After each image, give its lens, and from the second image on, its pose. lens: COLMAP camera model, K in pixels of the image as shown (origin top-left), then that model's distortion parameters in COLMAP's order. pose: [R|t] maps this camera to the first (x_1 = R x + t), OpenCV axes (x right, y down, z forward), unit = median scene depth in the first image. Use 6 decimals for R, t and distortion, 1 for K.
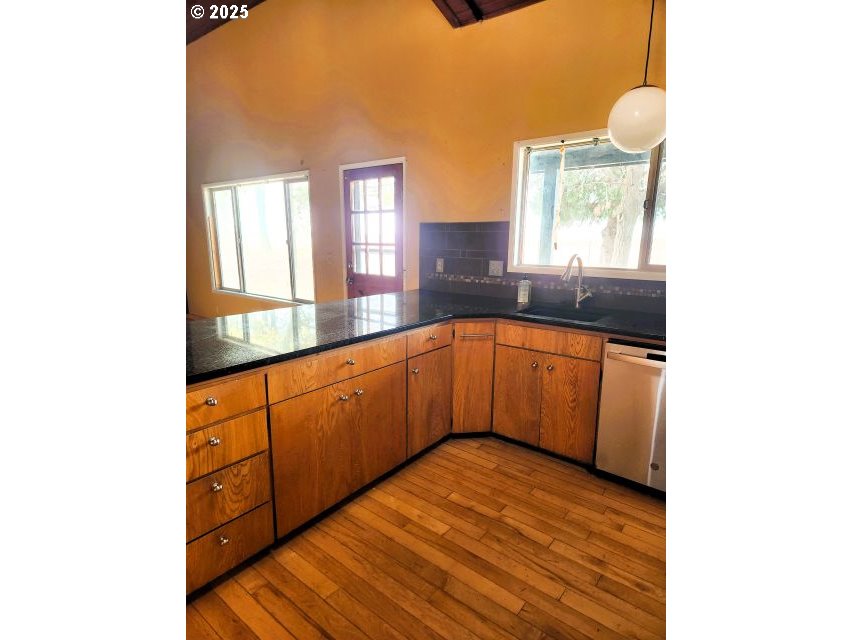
lens RADIAL K [[426.2, 0, 428.1], [0, 426.2, 321.4], [0, 0, 1]] dist [0.044262, -0.023786]
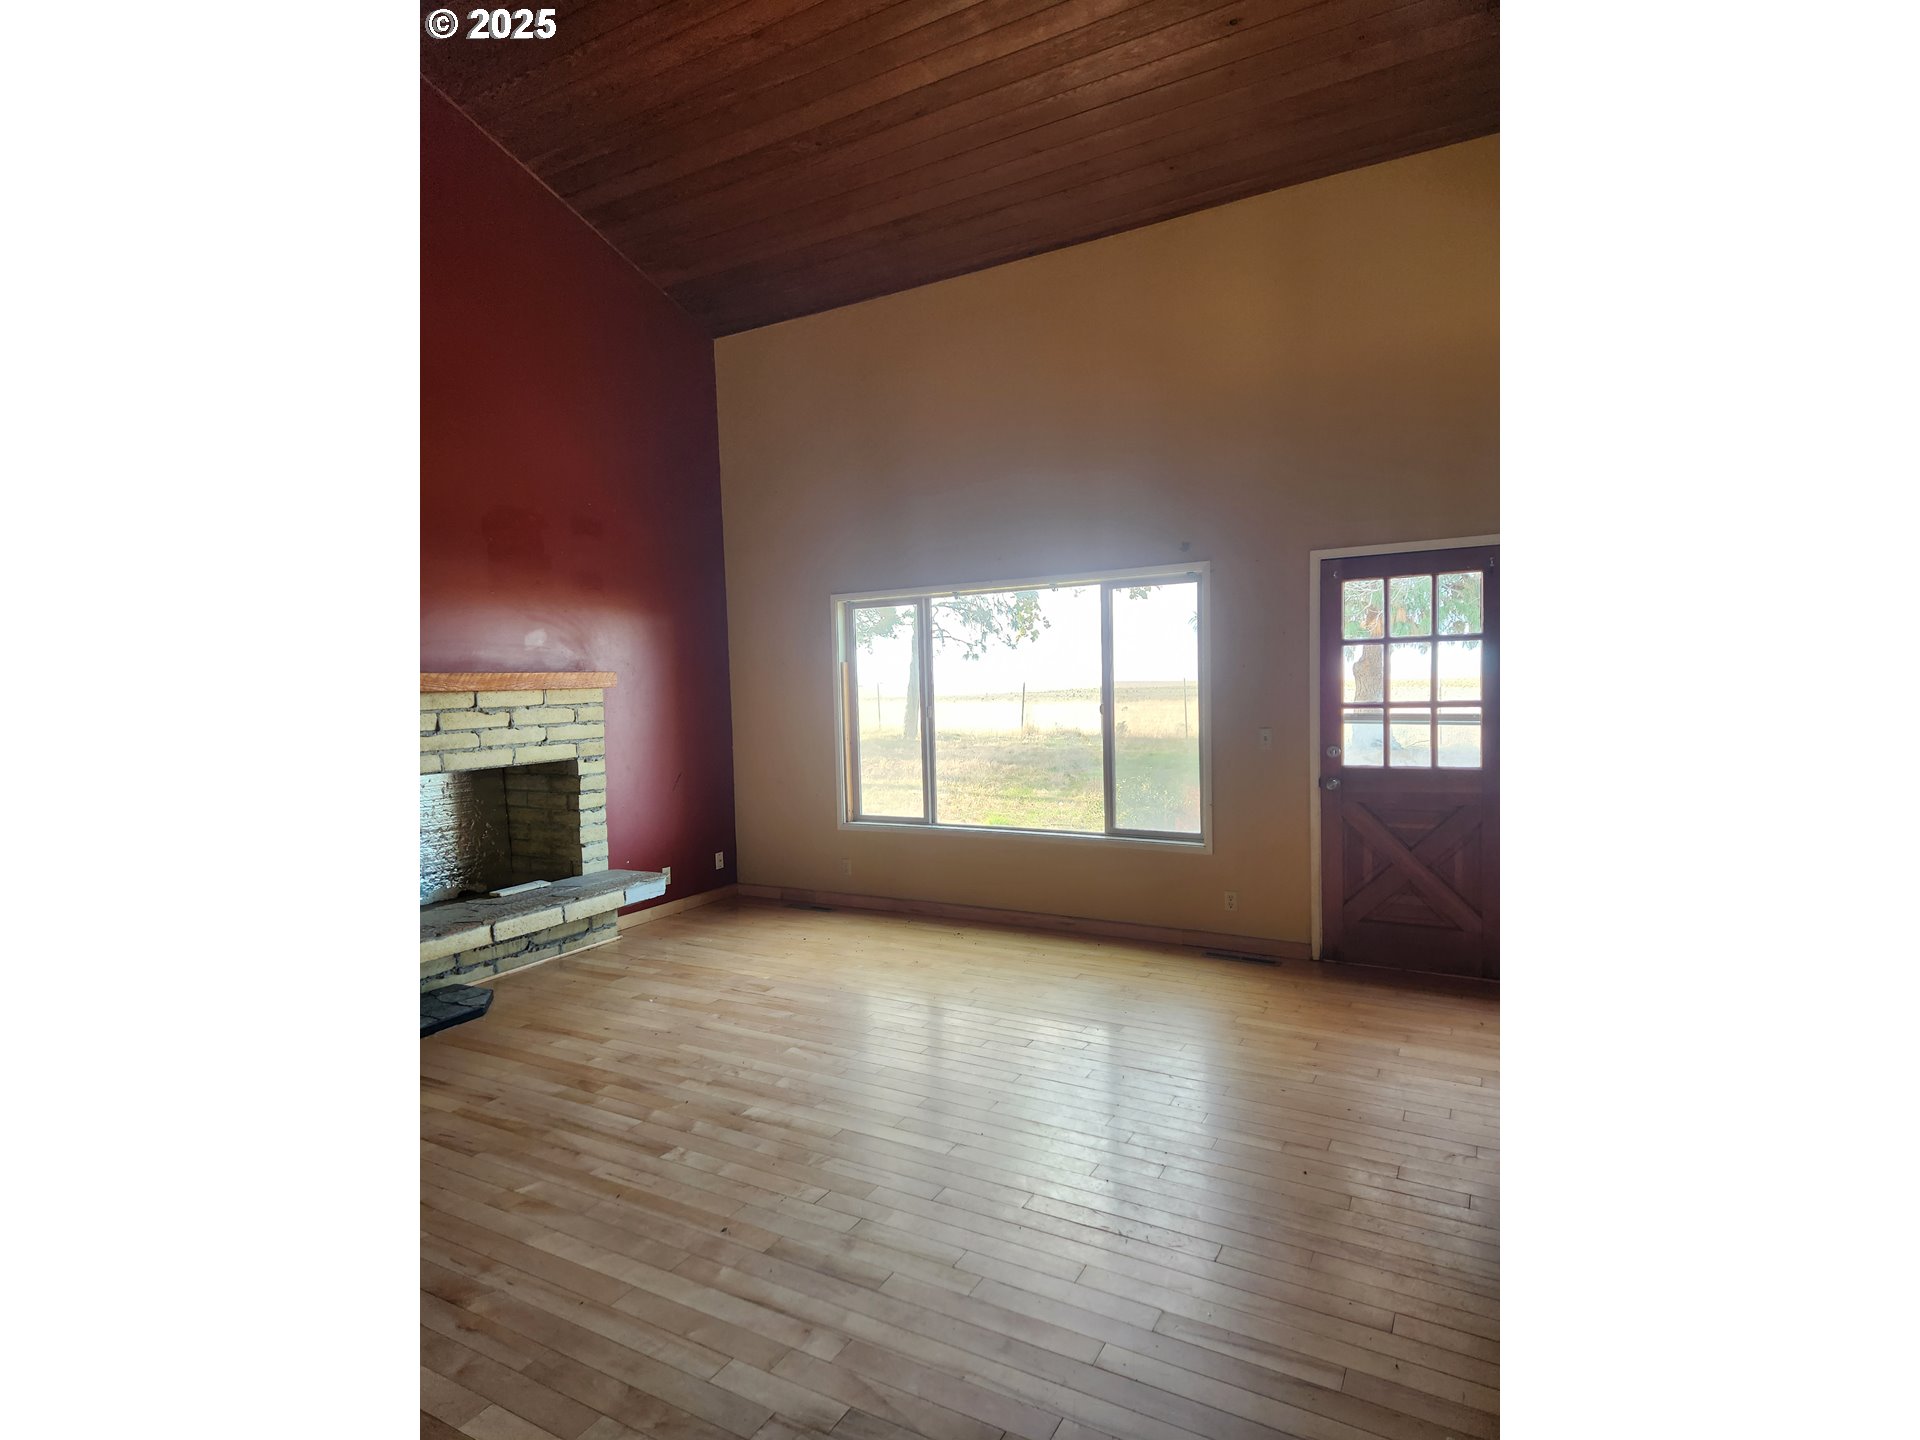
lens RADIAL K [[959.3, 0, 959.2], [0, 959.3, 732.2], [0, 0, 1]] dist [0.044262, -0.023786]
pose [[0.987253, -0.041496, 0.153657, -0.786832], [0.063800, 0.987635, -0.143203, -0.024983], [-0.145814, 0.151181, 0.977692, 0.007157]]
